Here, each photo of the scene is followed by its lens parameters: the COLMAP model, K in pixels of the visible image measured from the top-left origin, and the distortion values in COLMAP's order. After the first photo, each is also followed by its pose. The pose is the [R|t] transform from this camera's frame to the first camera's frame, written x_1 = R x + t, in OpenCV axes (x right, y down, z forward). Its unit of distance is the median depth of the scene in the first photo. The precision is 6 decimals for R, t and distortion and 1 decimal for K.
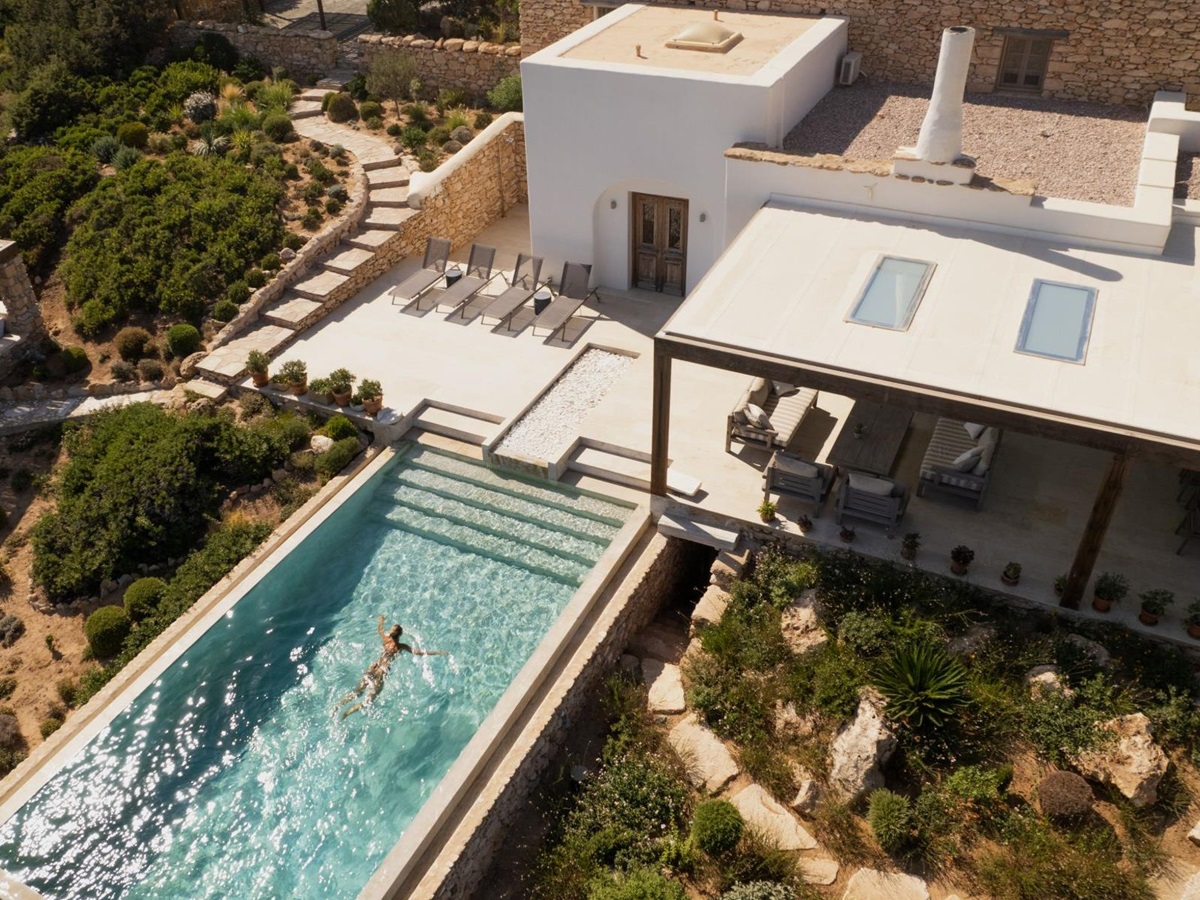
lens RADIAL K [[1009.3, 0, 600.0], [0, 1009.3, 450.0], [0, 0, 1]] dist [0.006424, 0.002515]
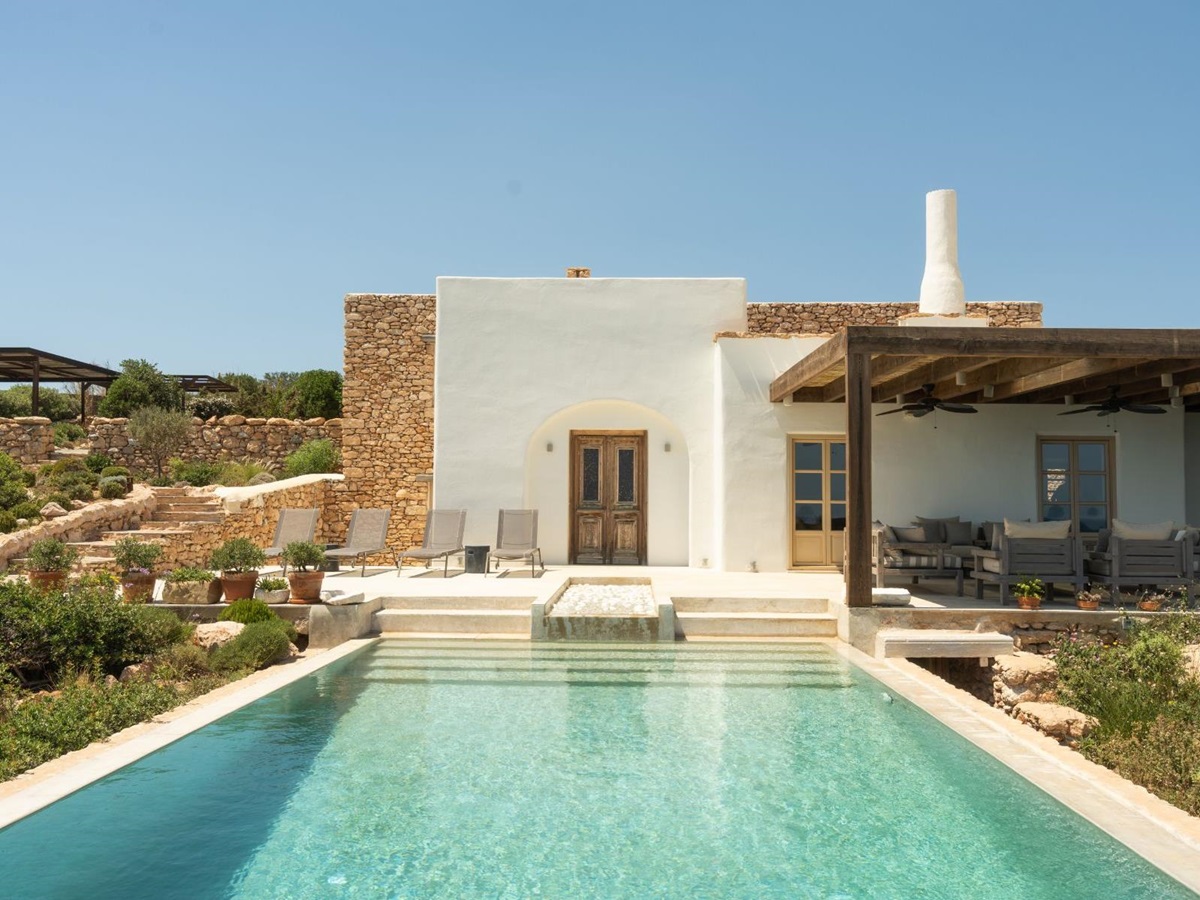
lens RADIAL K [[1009.3, 0, 600.0], [0, 1009.3, 450.0], [0, 0, 1]] dist [0.006424, 0.002515]
pose [[0.910044, 0.049892, 0.411498, -0.275141], [0.228843, 0.767258, -0.599121, 0.240311], [-0.345617, 0.639395, 0.686821, 0.445750]]
